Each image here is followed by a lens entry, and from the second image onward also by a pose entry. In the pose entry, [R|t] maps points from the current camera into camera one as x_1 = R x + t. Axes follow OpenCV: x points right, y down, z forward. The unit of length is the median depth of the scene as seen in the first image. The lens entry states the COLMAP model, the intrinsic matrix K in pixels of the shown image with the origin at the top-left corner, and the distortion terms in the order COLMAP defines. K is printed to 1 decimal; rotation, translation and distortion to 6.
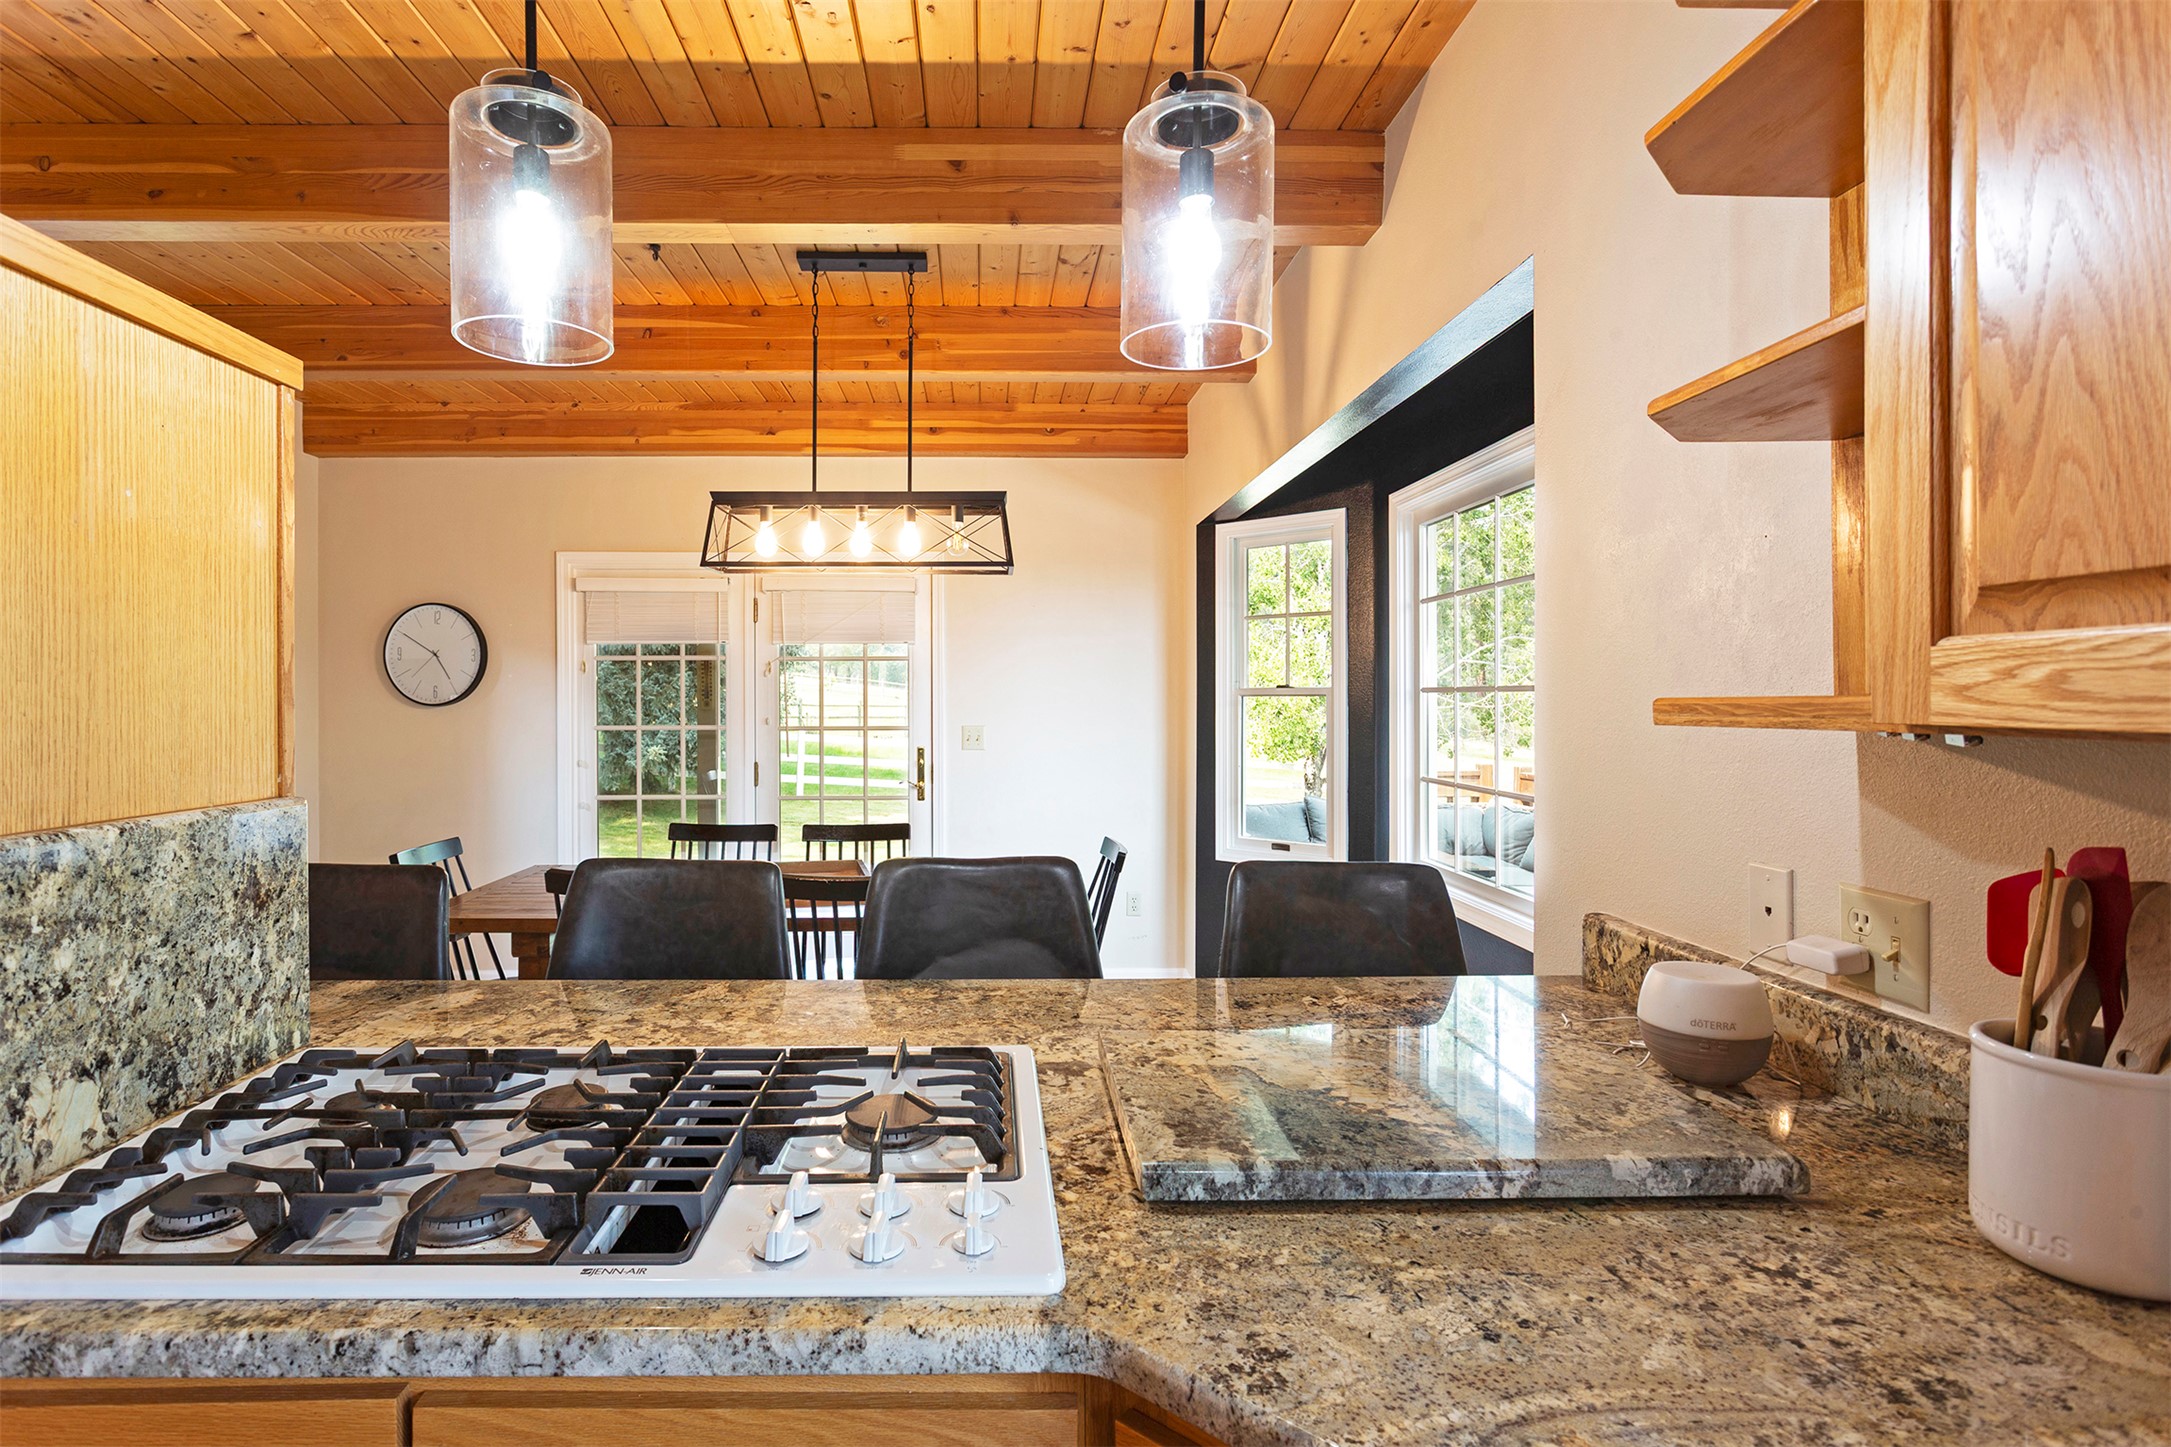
lens RADIAL K [[1095.4, 0, 1071.9], [0, 1095.4, 709.2], [0, 0, 1]] dist [-0.006896, 0.000711]
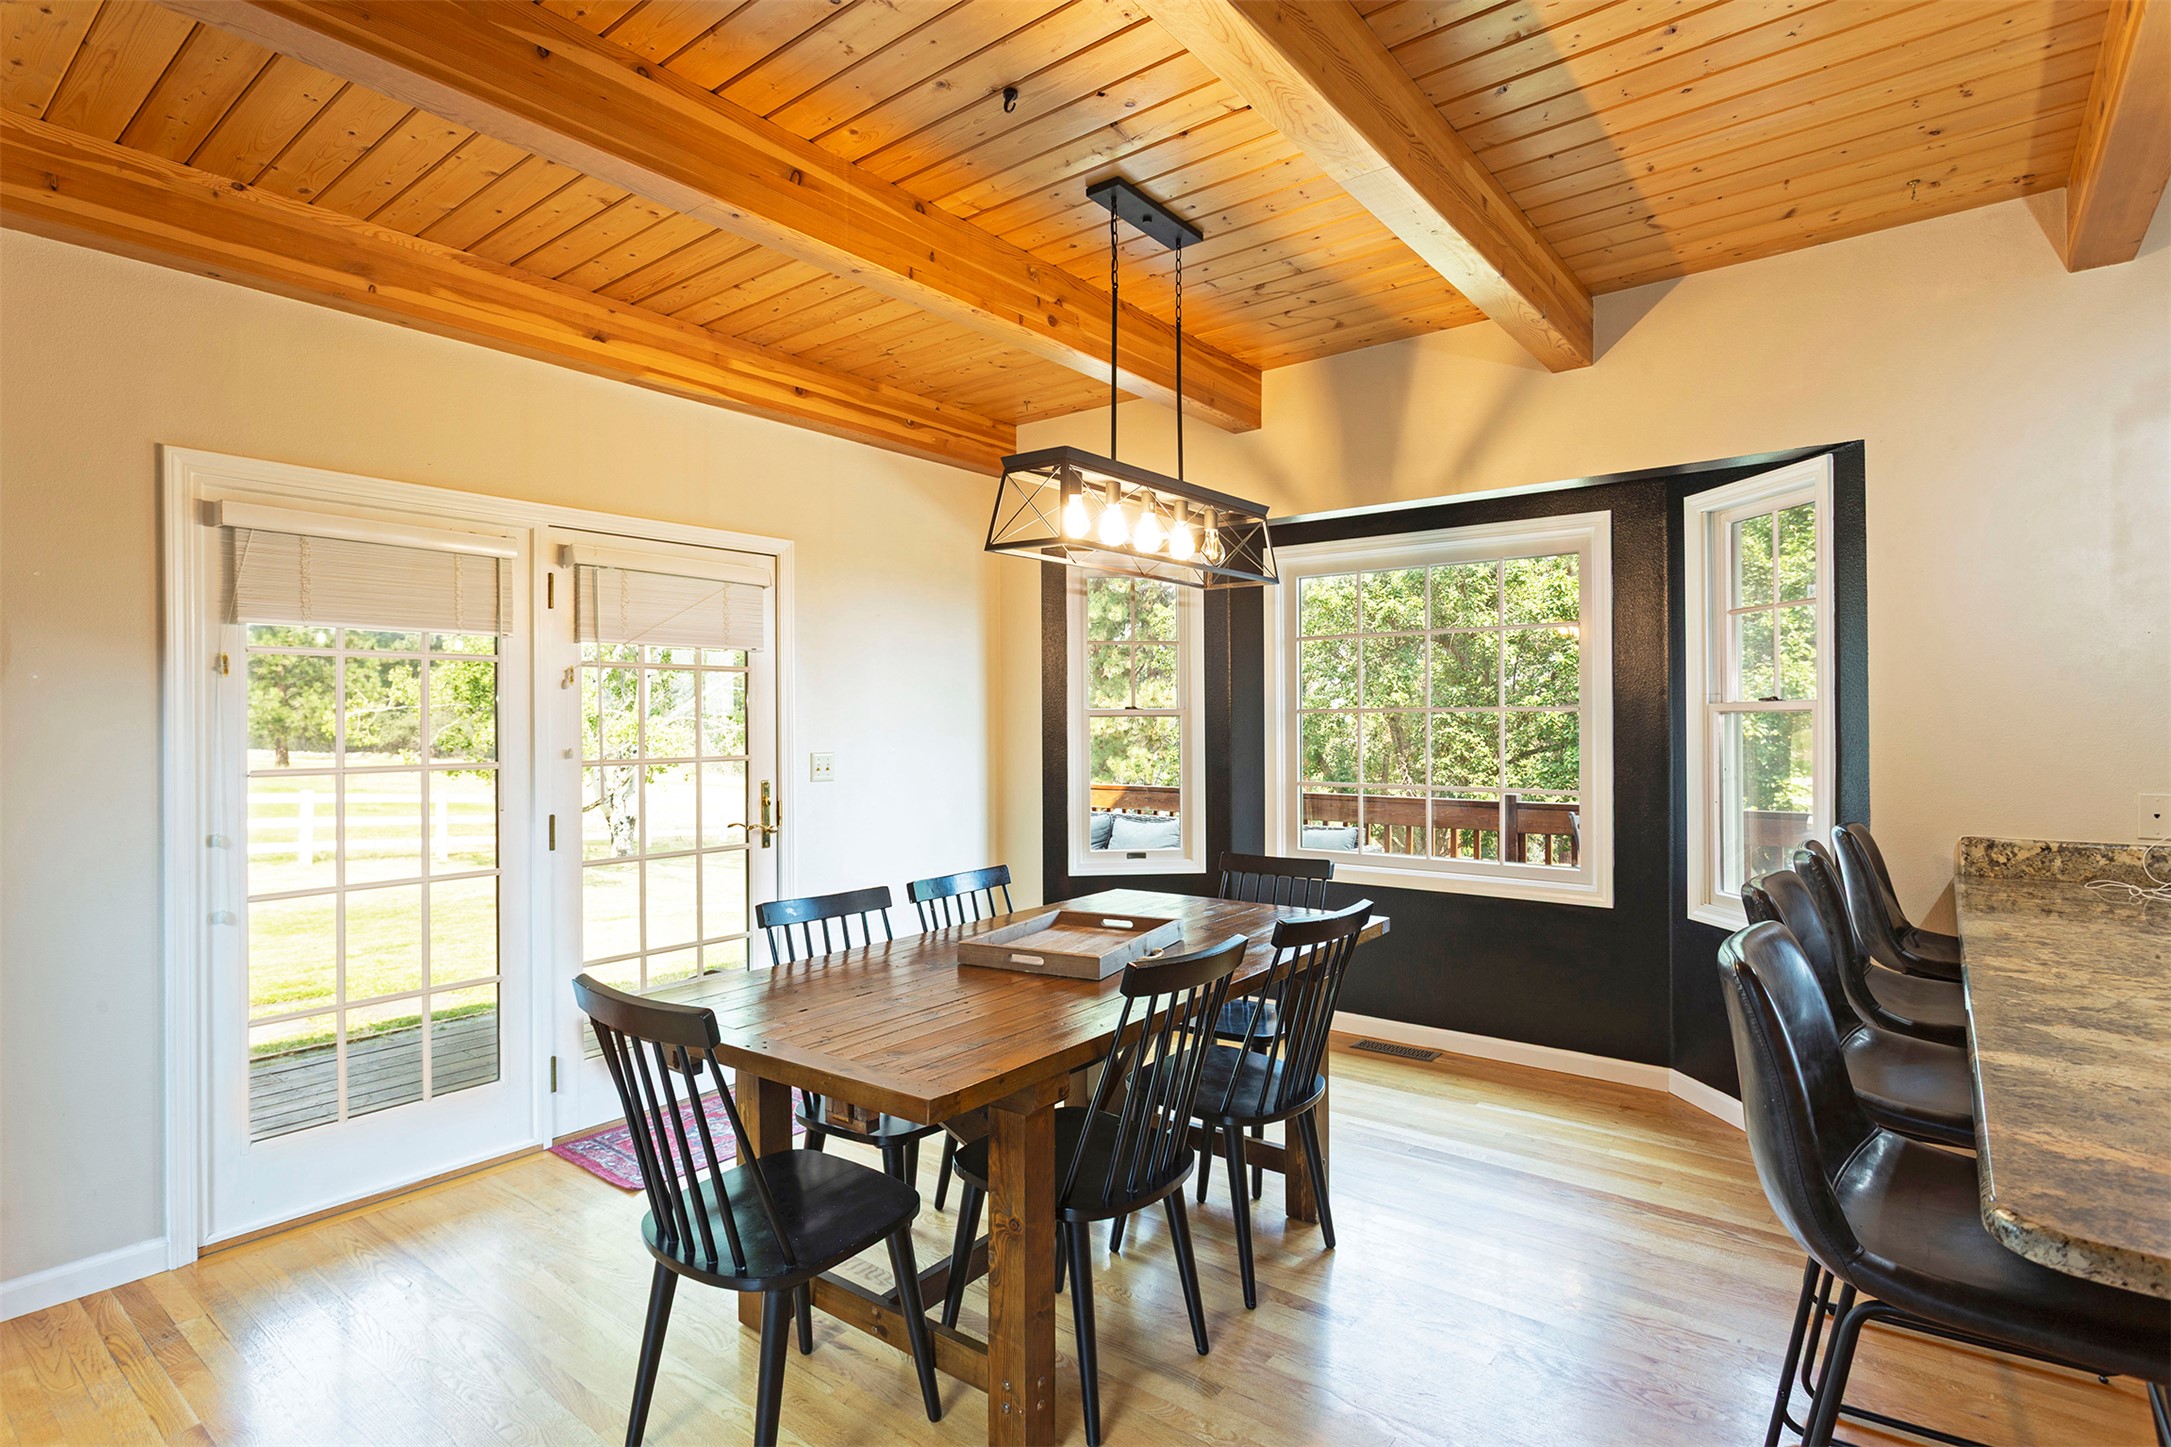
lens RADIAL K [[1035.2, 0, 1050.5], [0, 1035.2, 719.9], [0, 0, 1]] dist [-0.005648, 0.000003]
pose [[0.647771, -0.000919, 0.761834, -0.775989], [0.011735, 0.999893, -0.008772, -0.001318], [-0.761744, 0.014622, 0.647713, 0.474652]]
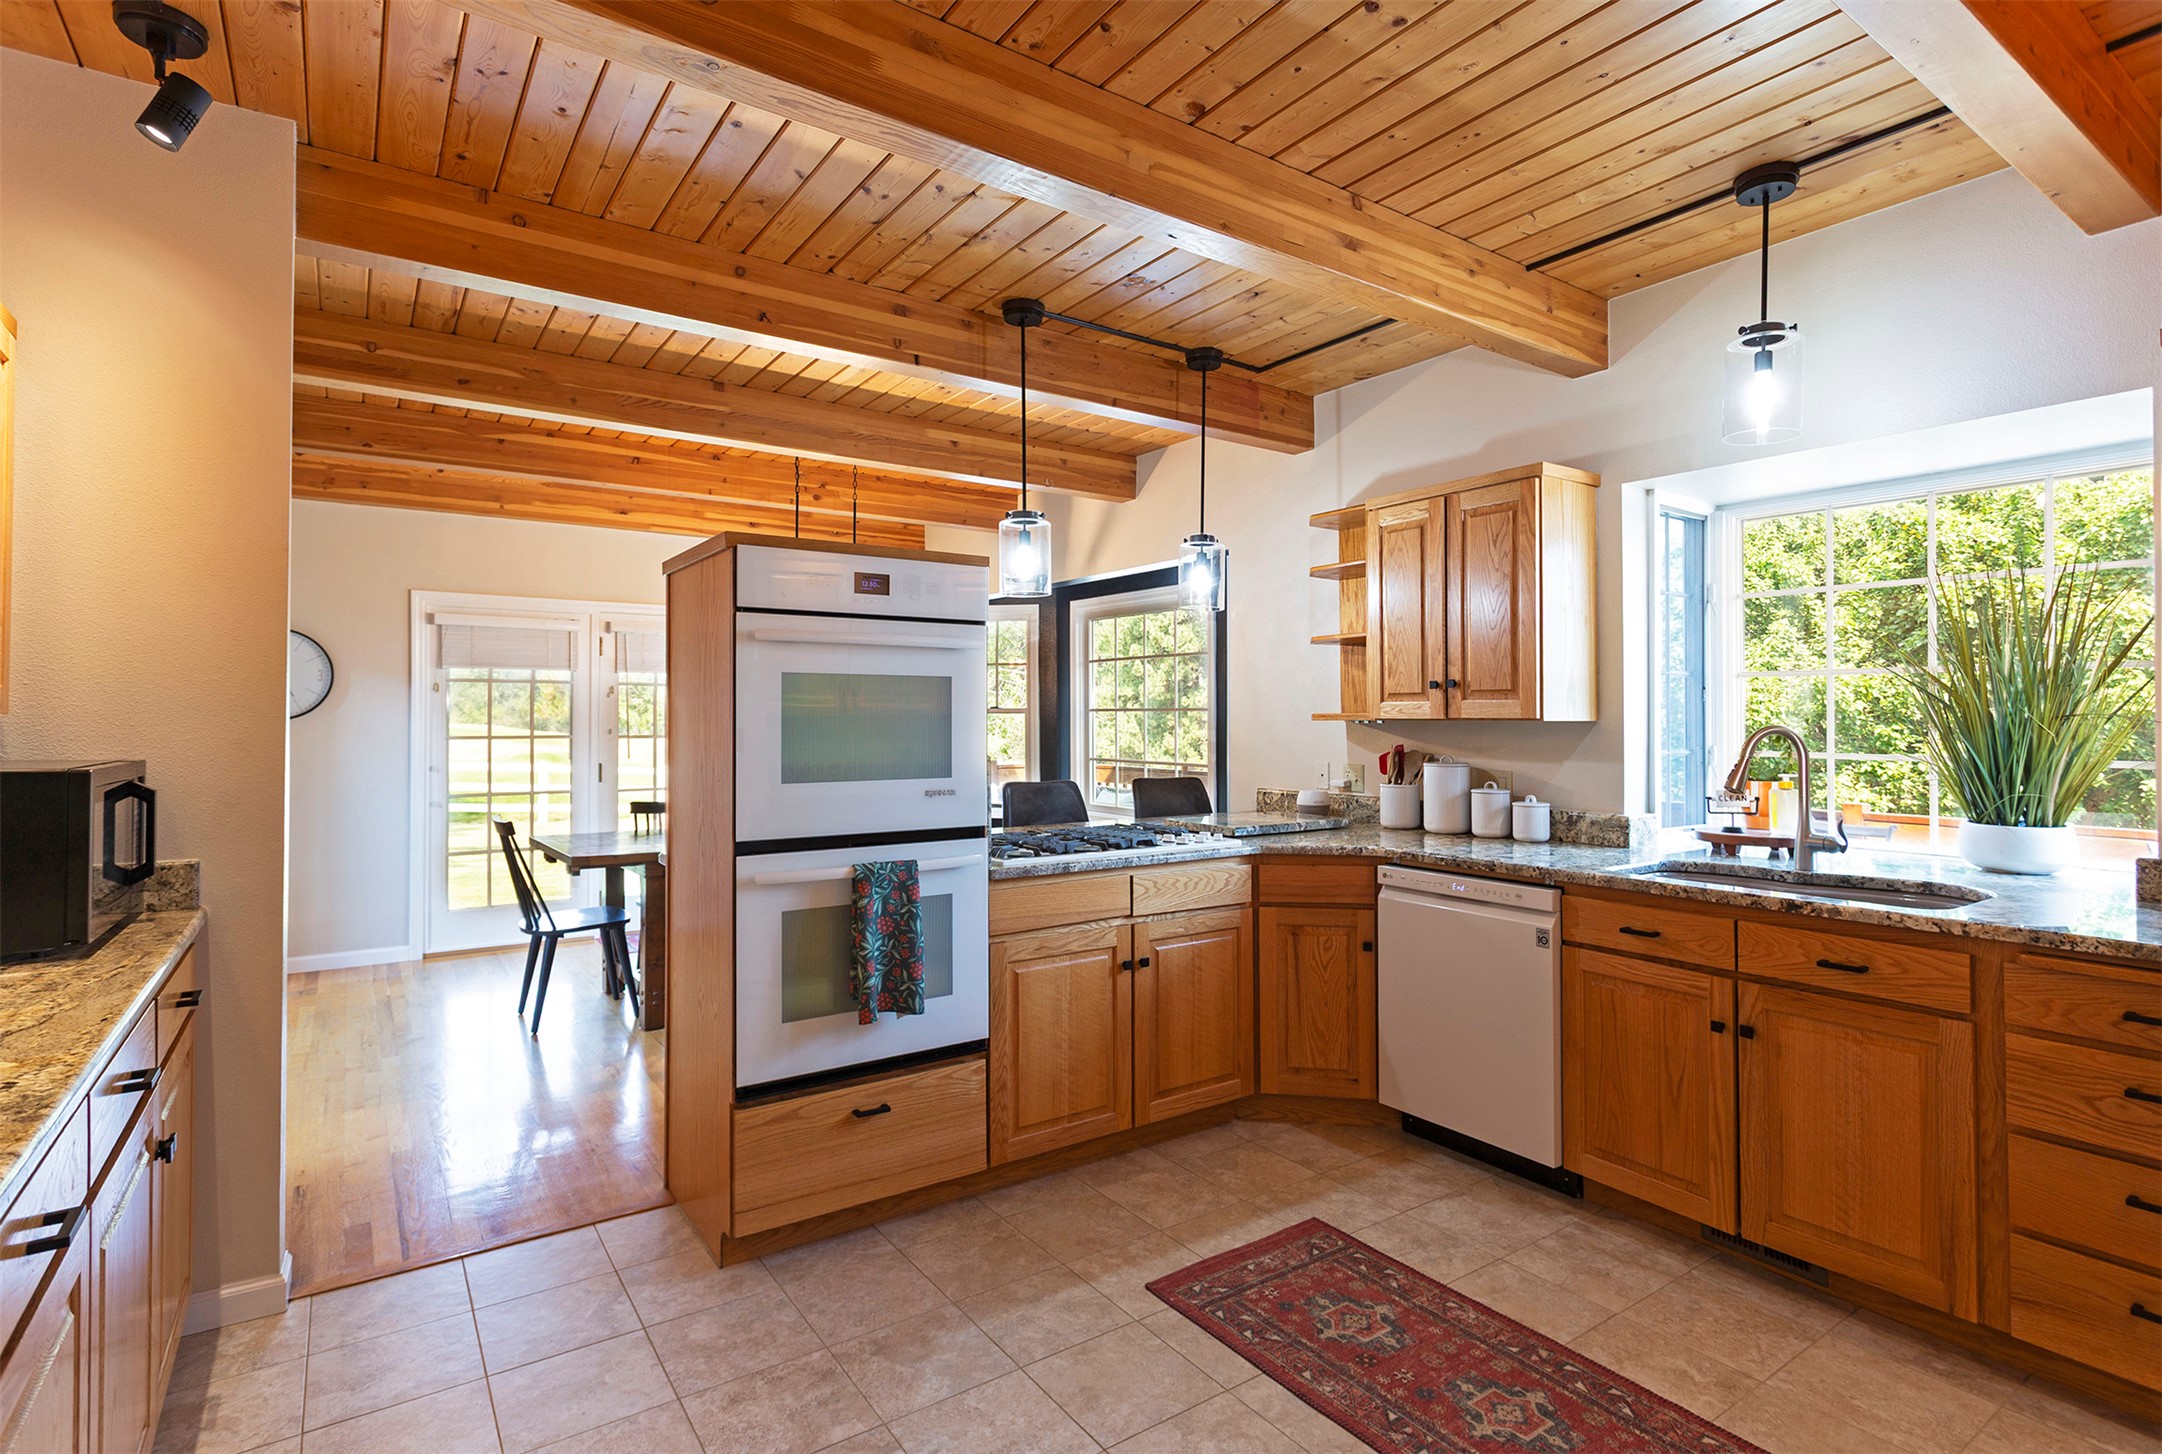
lens RADIAL K [[1057.3, 0, 1140.7], [0, 1057.3, 708.6], [0, 0, 1]] dist [0.003744, -0.000034]
pose [[0.830224, 0.005858, 0.557400, -0.614180], [0.004018, 0.999856, -0.016492, 0.009073], [-0.557416, 0.015932, 0.830080, -0.527826]]
